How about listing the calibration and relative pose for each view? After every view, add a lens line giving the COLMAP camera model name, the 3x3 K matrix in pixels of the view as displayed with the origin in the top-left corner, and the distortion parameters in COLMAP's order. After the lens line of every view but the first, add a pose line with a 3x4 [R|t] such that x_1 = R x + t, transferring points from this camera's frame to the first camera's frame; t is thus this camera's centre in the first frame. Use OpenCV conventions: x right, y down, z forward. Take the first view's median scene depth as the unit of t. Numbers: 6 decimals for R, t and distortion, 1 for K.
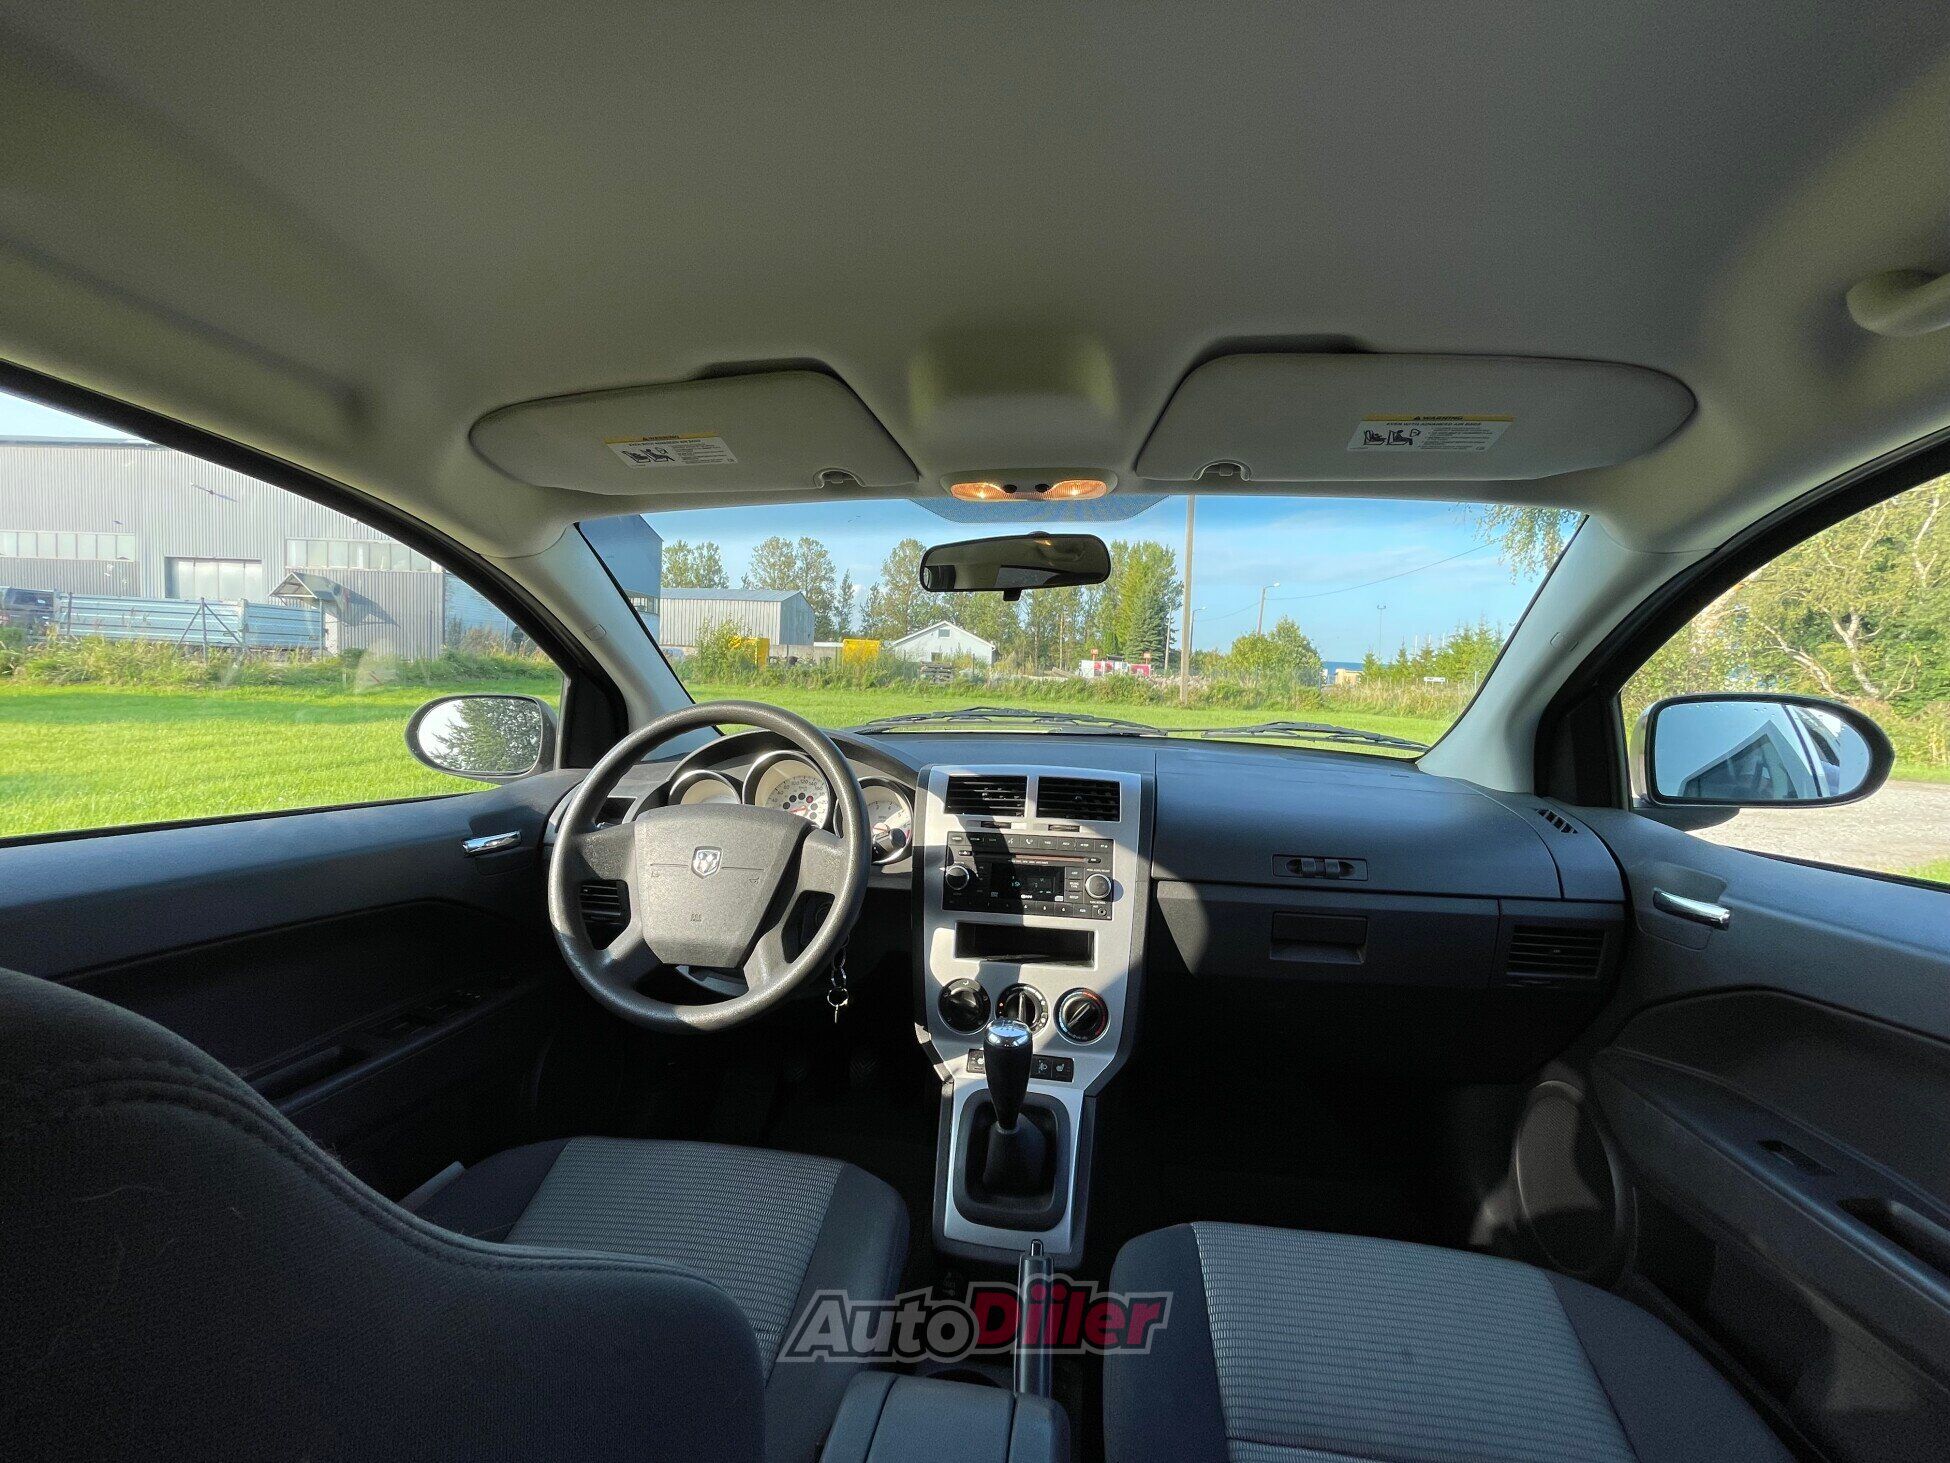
lens RADIAL K [[797.4, 0, 975.0], [0, 797.4, 731.5], [0, 0, 1]] dist [-0.000722, -0.000079]
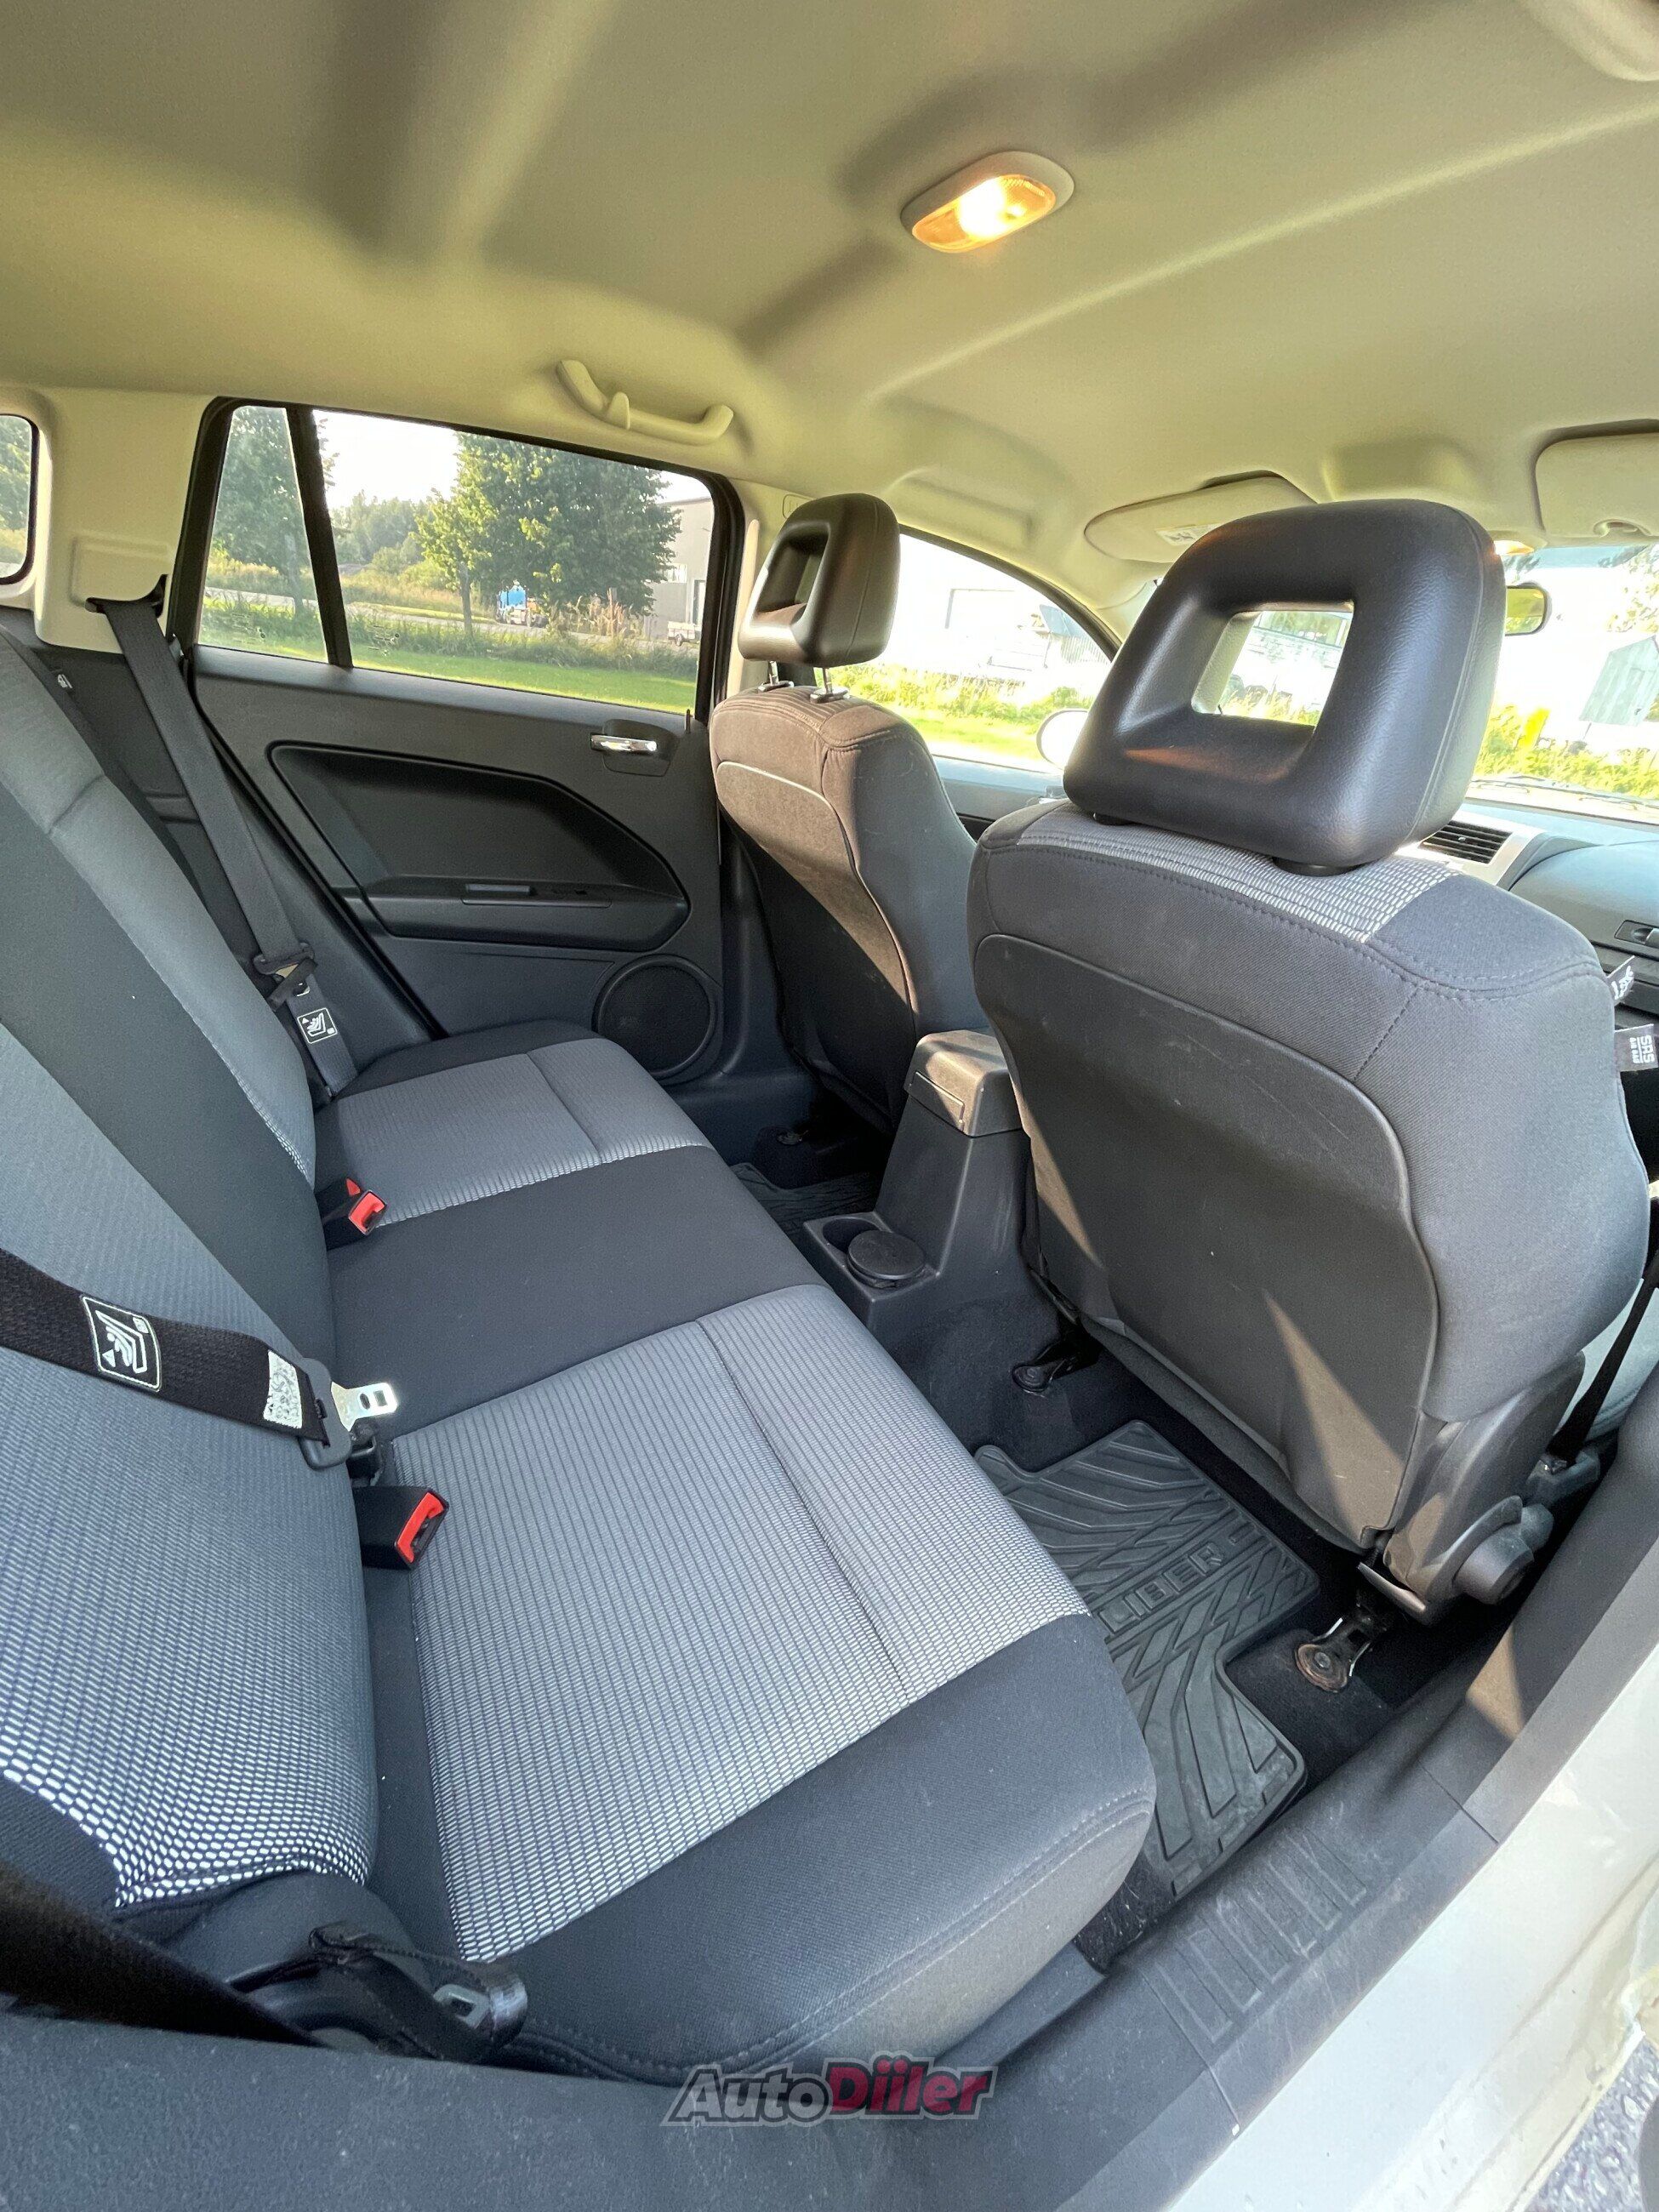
lens RADIAL K [[904.5, 0, 829.5], [0, 904.5, 1106.0], [0, 0, 1]] dist [-0.000722, -0.000079]
pose [[0.622643, 0.380281, -0.683888, 0.601180], [-0.152968, 0.916261, 0.370225, 0.092929], [0.767409, -0.125905, 0.628674, -0.586913]]
